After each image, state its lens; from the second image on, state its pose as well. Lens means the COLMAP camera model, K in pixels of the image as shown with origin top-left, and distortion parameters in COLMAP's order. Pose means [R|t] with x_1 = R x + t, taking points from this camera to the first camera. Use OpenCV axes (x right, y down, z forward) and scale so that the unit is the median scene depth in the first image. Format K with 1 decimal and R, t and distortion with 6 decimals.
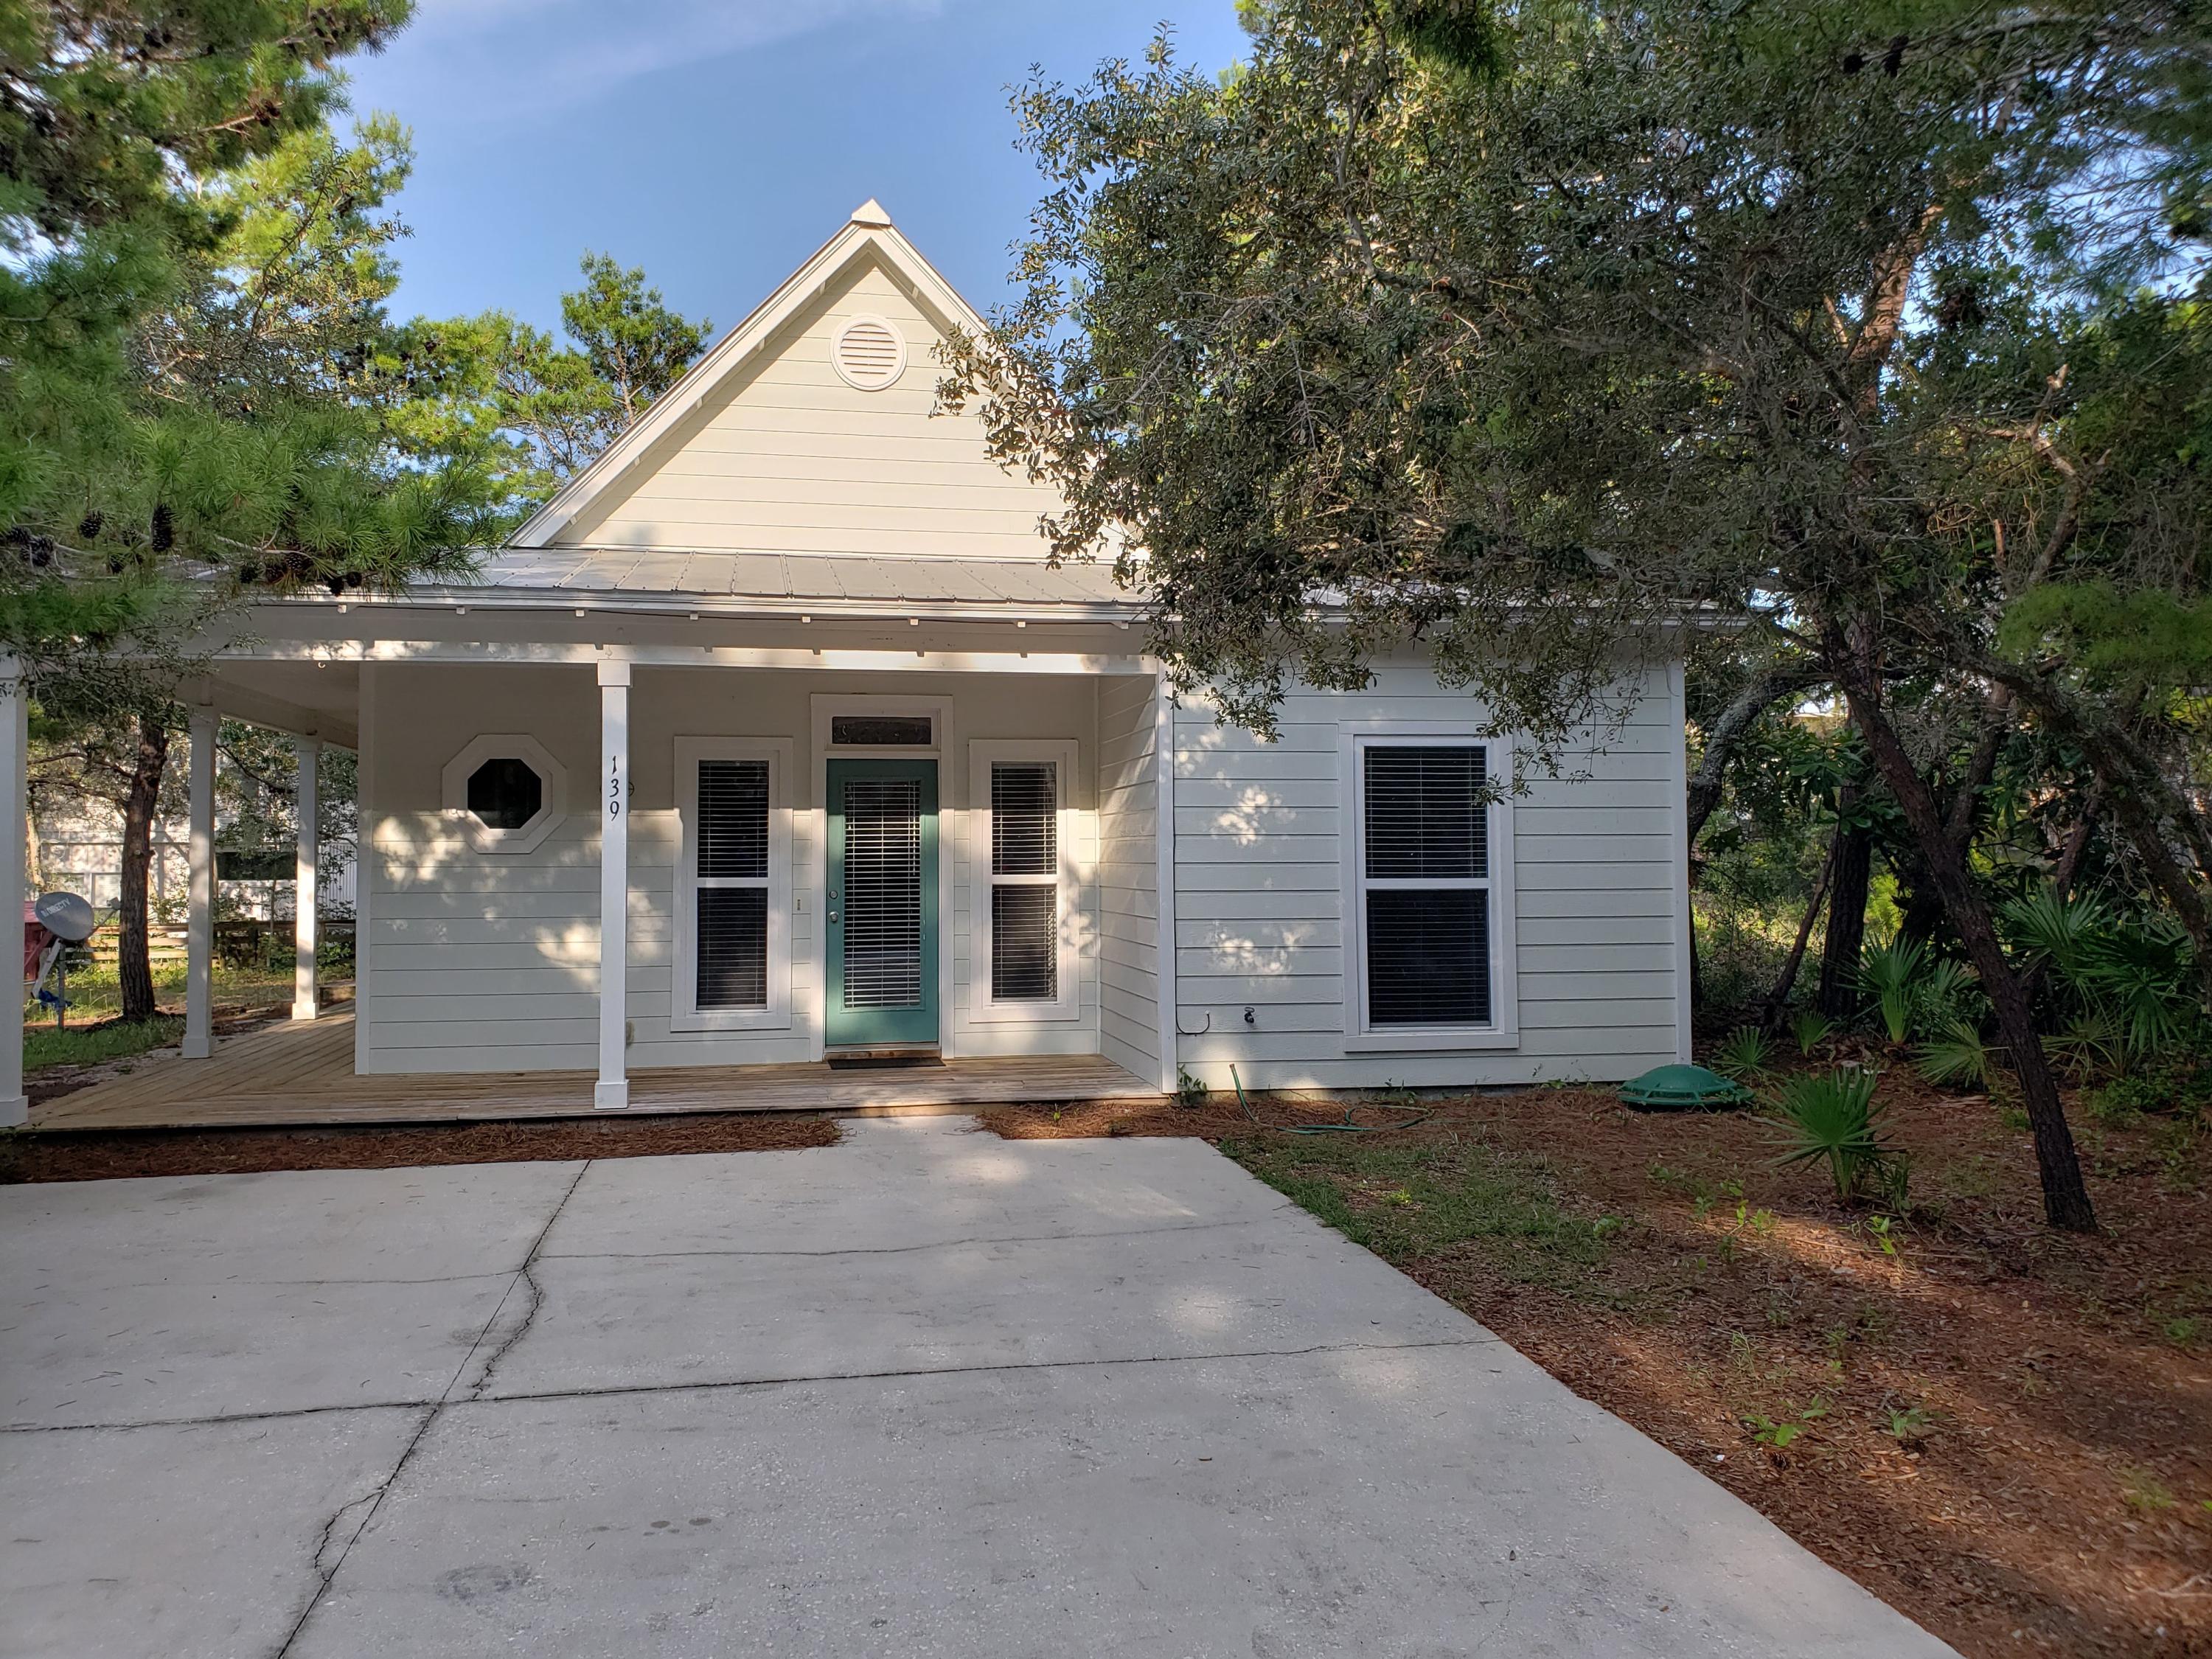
lens RADIAL K [[1723.4, 0, 1073.8], [0, 1723.4, 816.4], [0, 0, 1]] dist [0.113942, -0.175872]
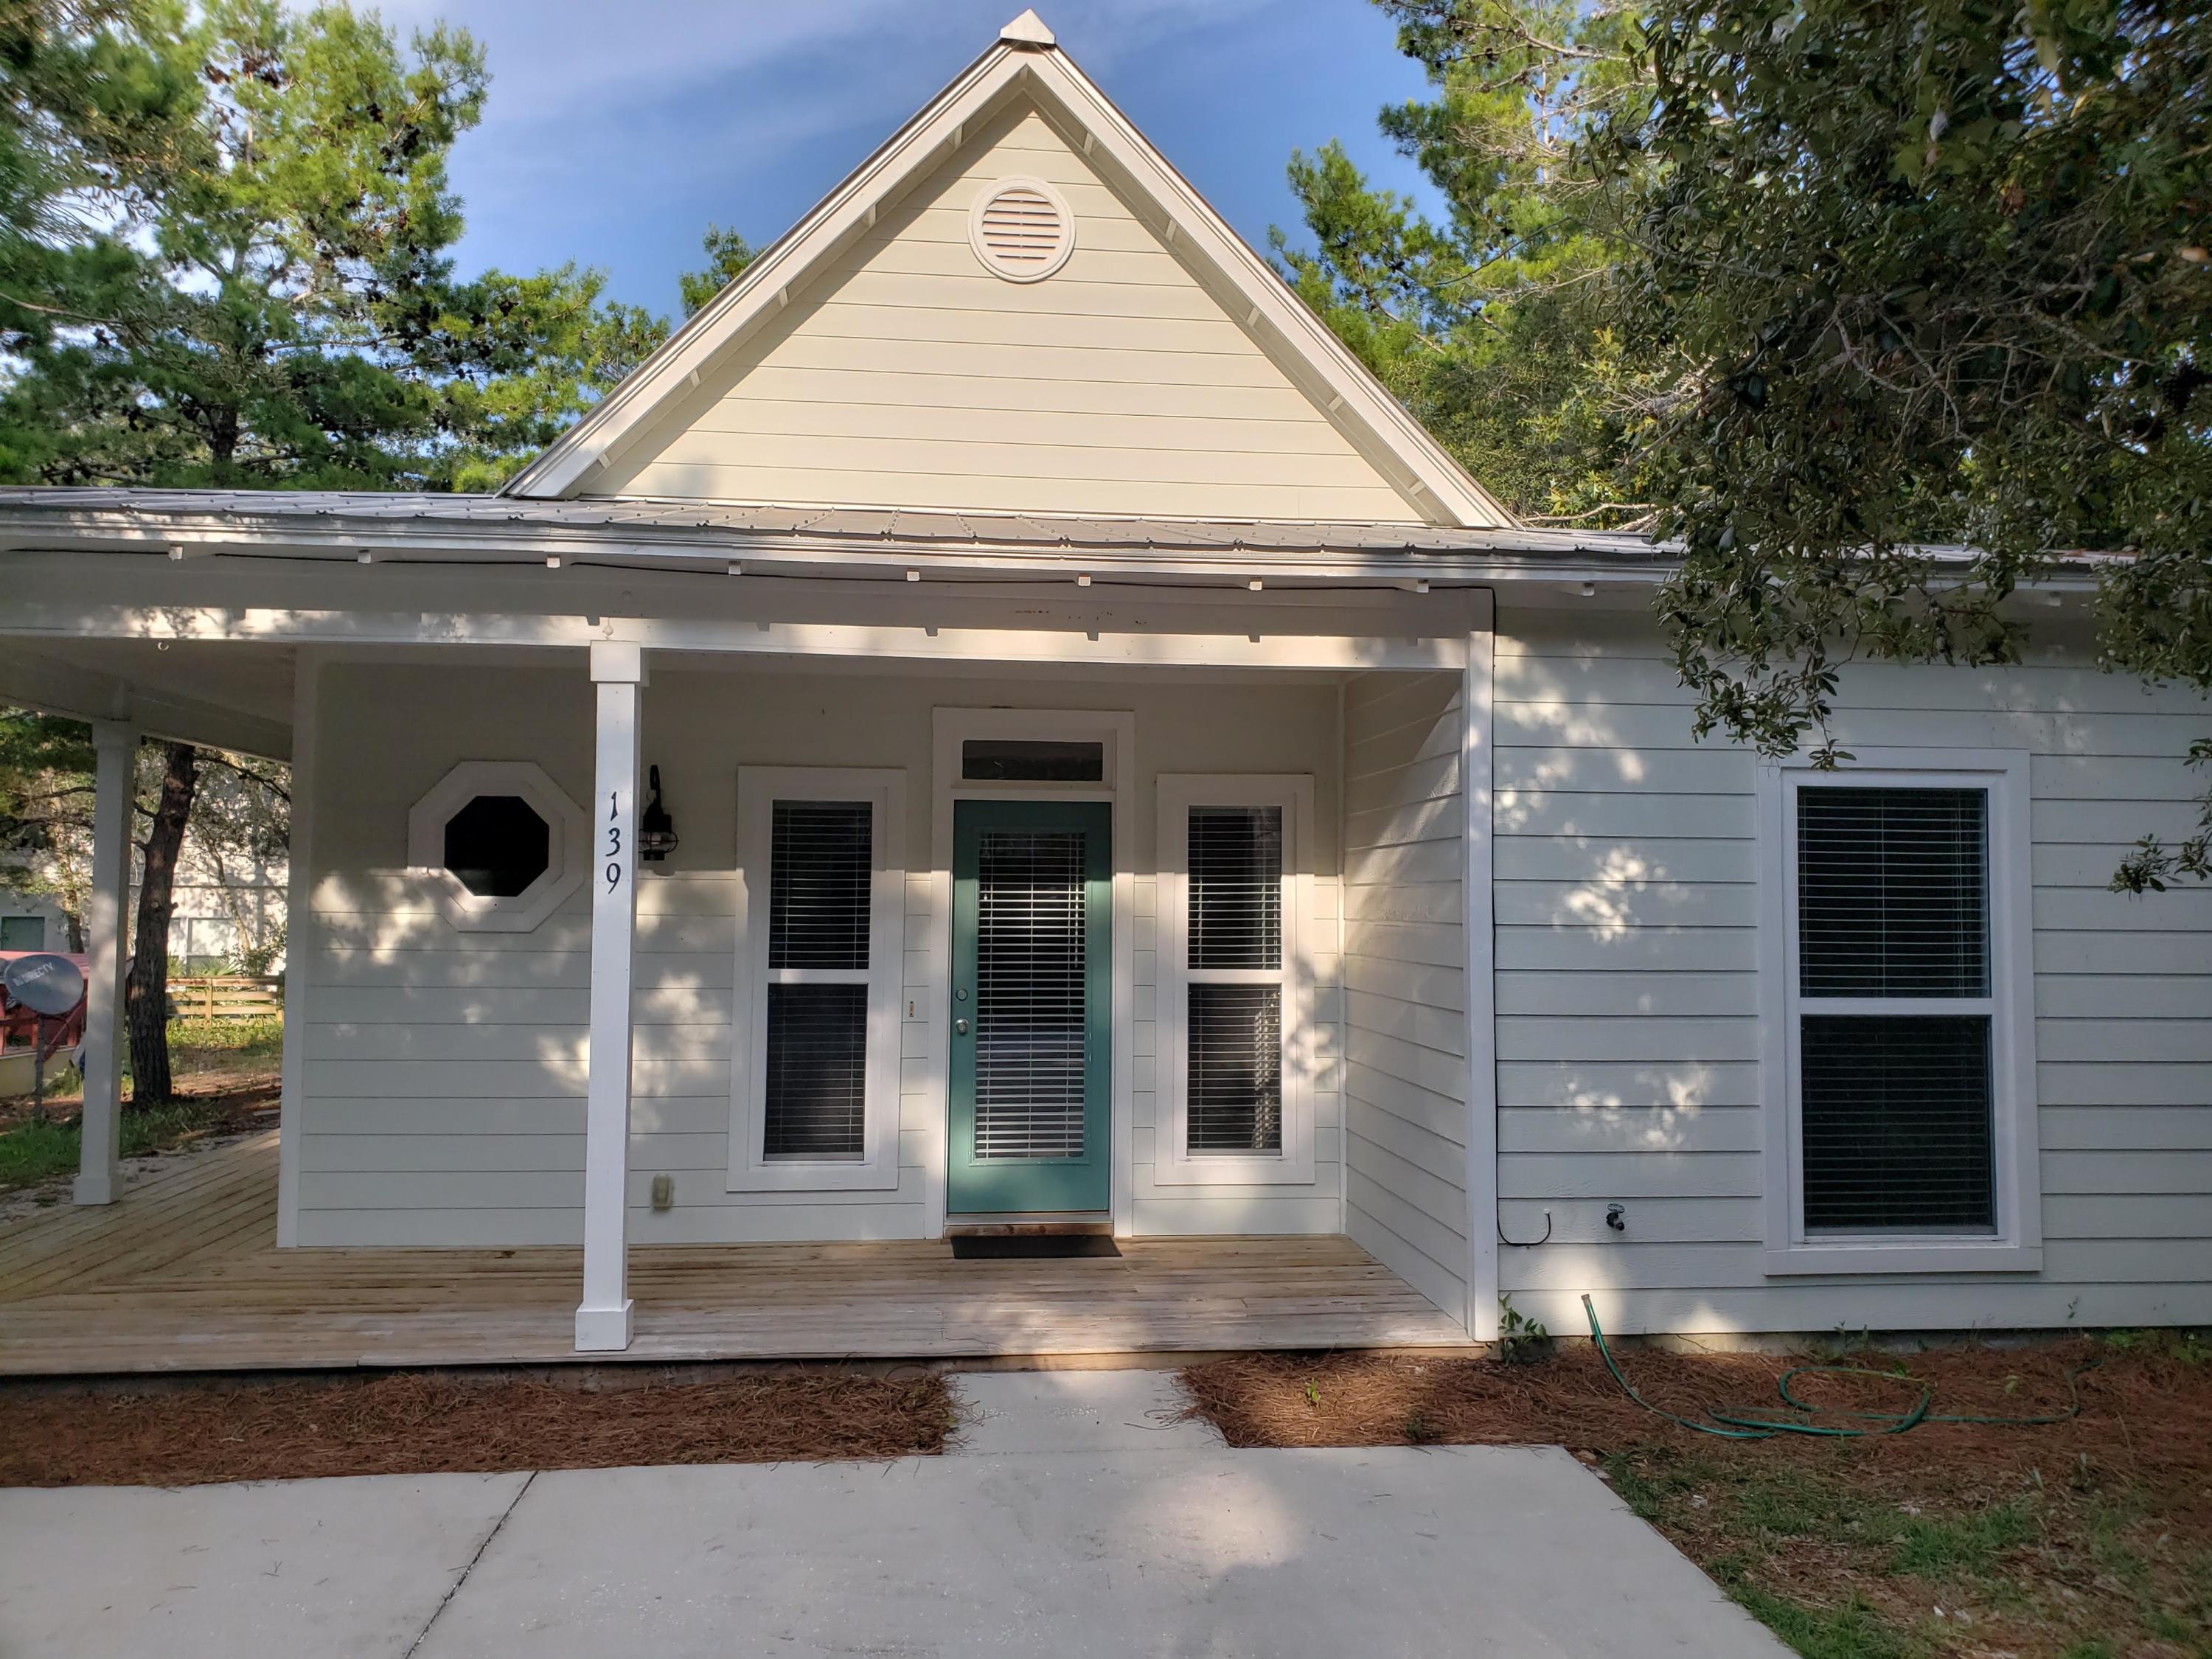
lens RADIAL K [[1698.2, 0, 1111.5], [0, 1698.2, 825.1], [0, 0, 1]] dist [0.020742, 0.002842]
pose [[0.997892, 0.008879, -0.064288, -0.039319], [-0.010167, 0.999754, -0.019733, -0.011145], [0.064097, 0.020345, 0.997736, 0.357850]]
